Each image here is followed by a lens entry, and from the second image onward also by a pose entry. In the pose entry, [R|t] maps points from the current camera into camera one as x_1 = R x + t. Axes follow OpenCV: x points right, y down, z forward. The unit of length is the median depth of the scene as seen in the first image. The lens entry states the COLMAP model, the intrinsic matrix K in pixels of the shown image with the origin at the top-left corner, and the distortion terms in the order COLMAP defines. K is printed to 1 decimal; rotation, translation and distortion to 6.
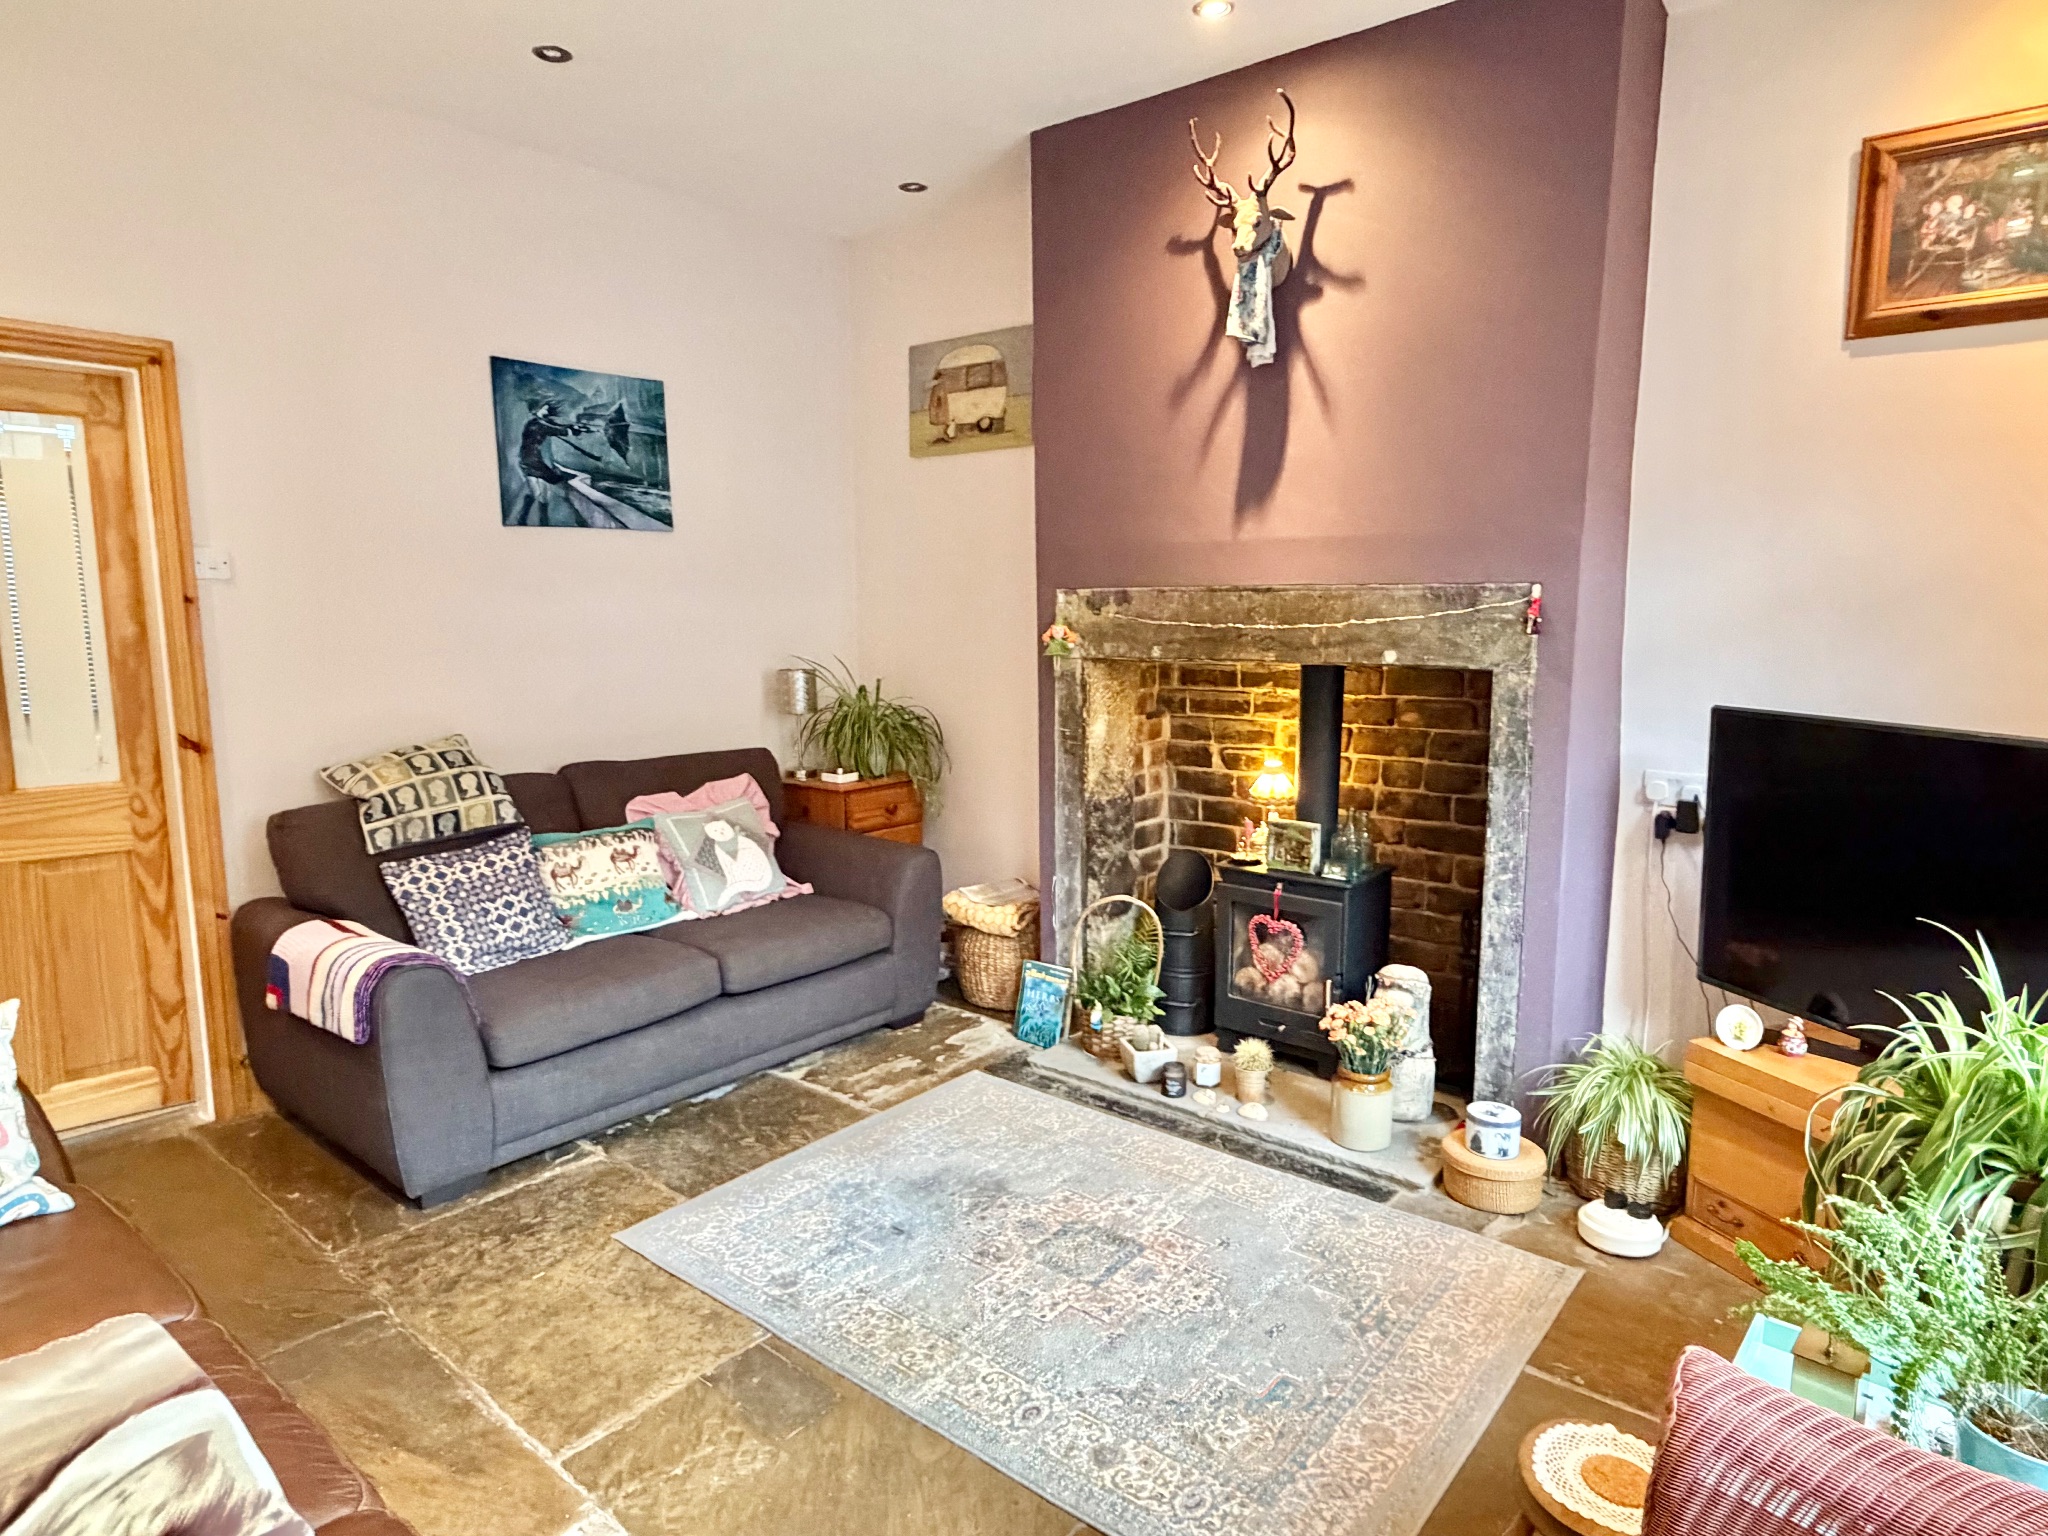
lens RADIAL K [[1186.9, 0, 1024.0], [0, 1186.9, 768.0], [0, 0, 1]] dist [-0.001966, -0.000362]
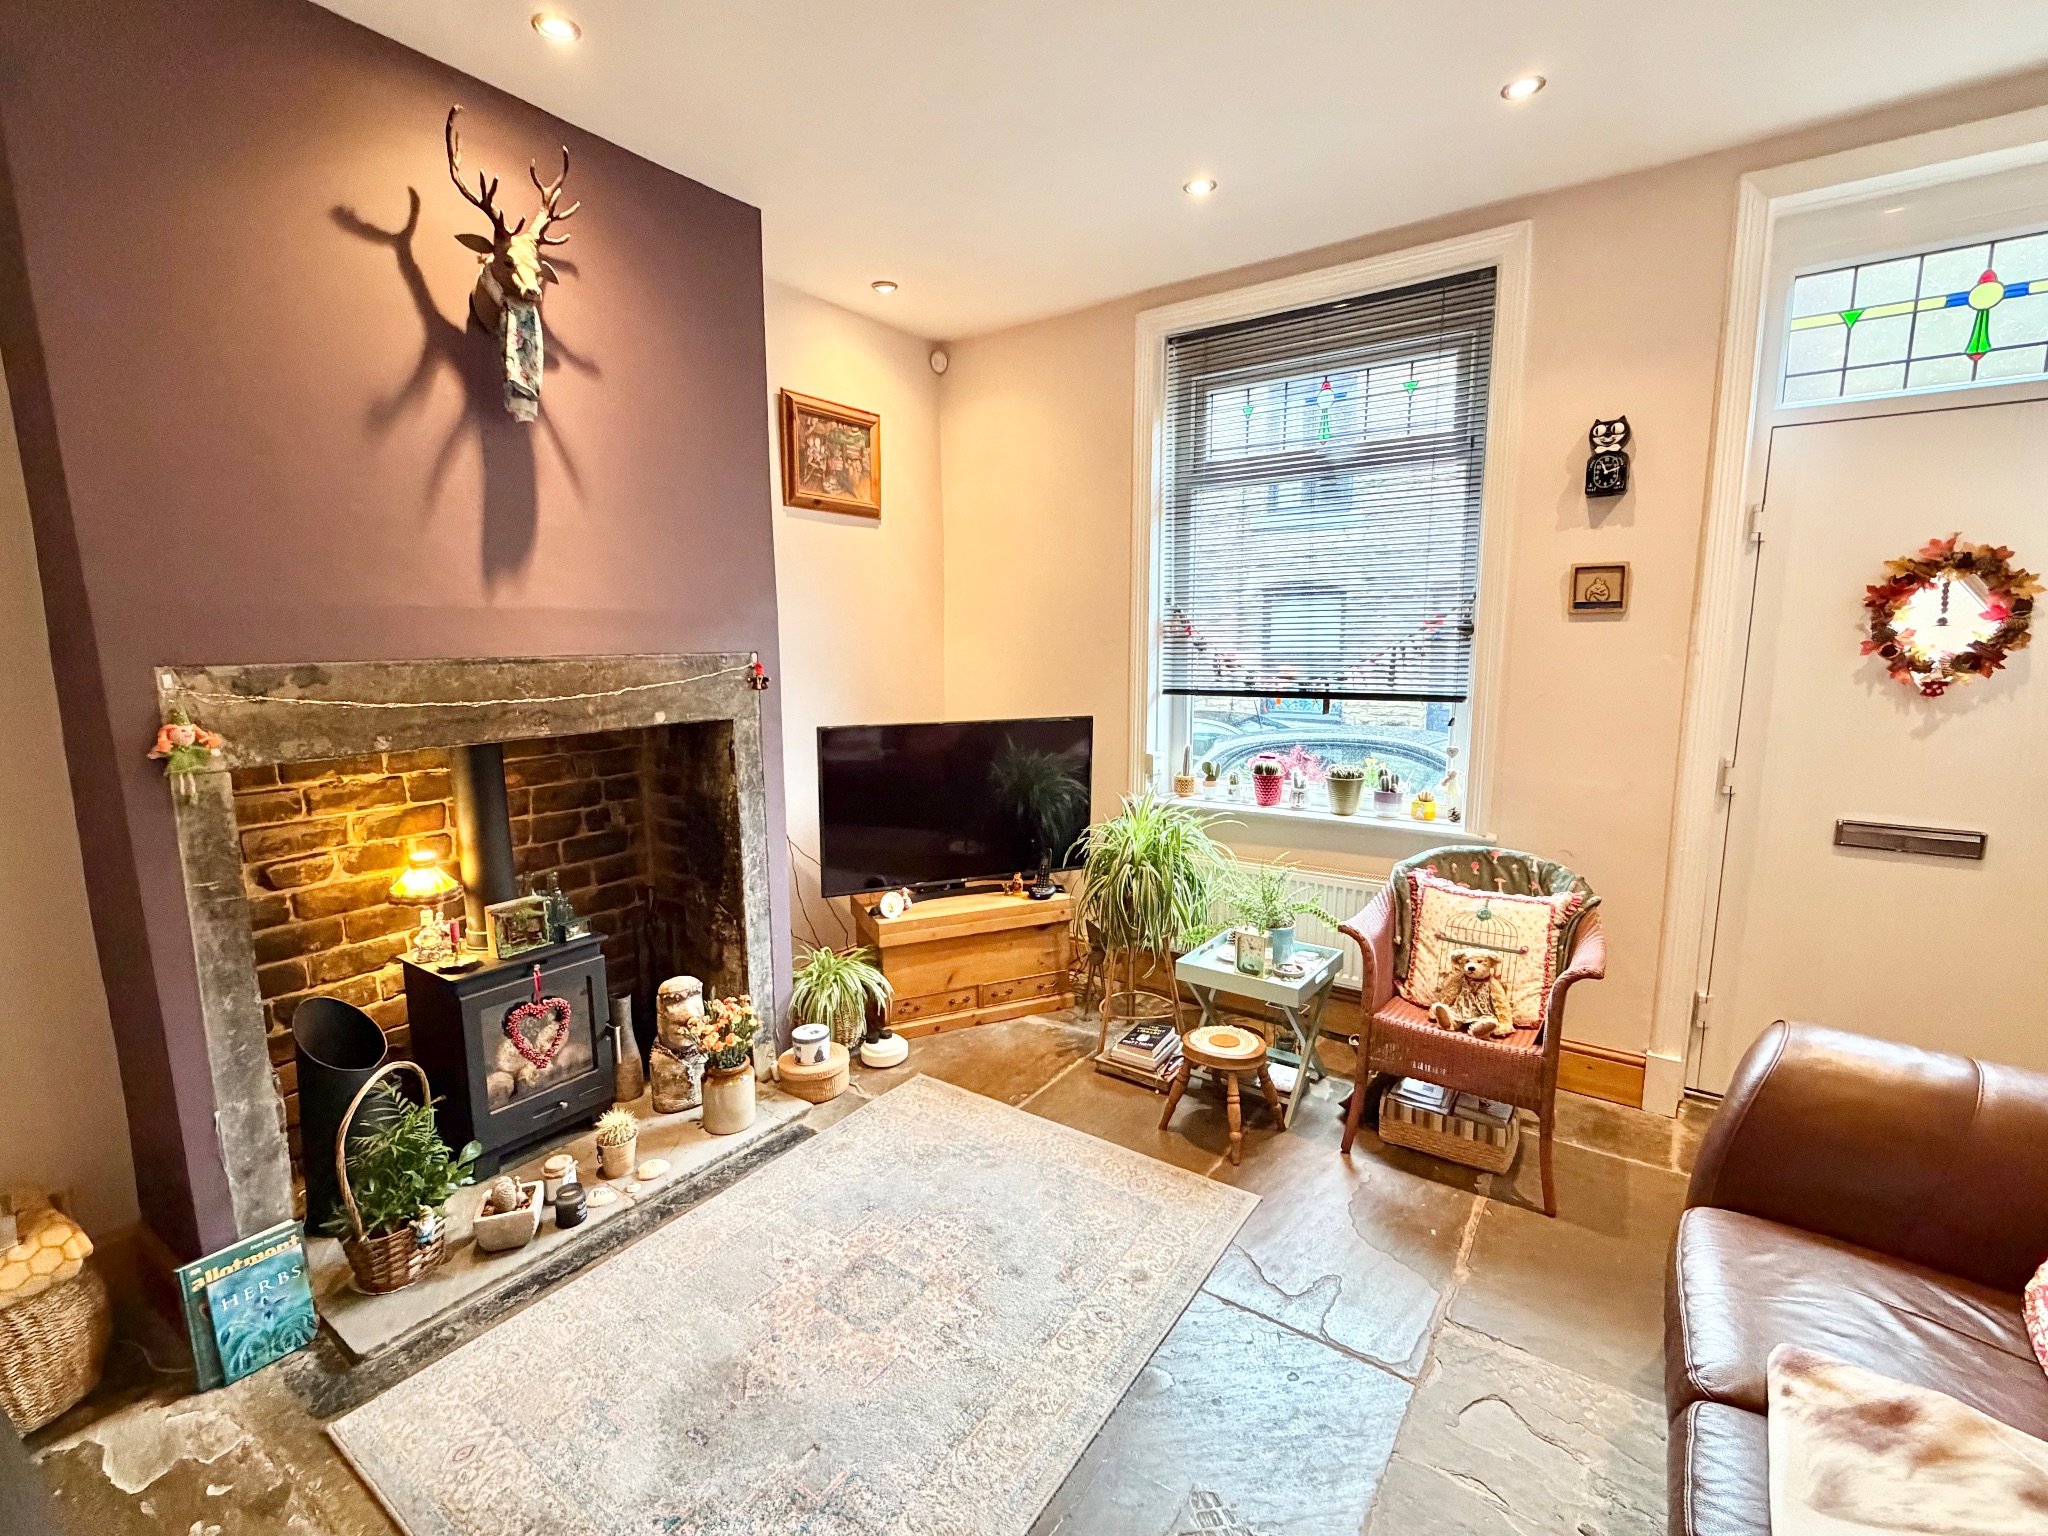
lens RADIAL K [[907.7, 0, 1024.0], [0, 907.7, 768.0], [0, 0, 1]] dist [0.000171, -0.000300]
pose [[-0.078312, -0.141156, 0.986885, -0.497660], [0.145804, 0.977659, 0.151407, -0.108038], [-0.986209, 0.155748, -0.055981, 0.603838]]
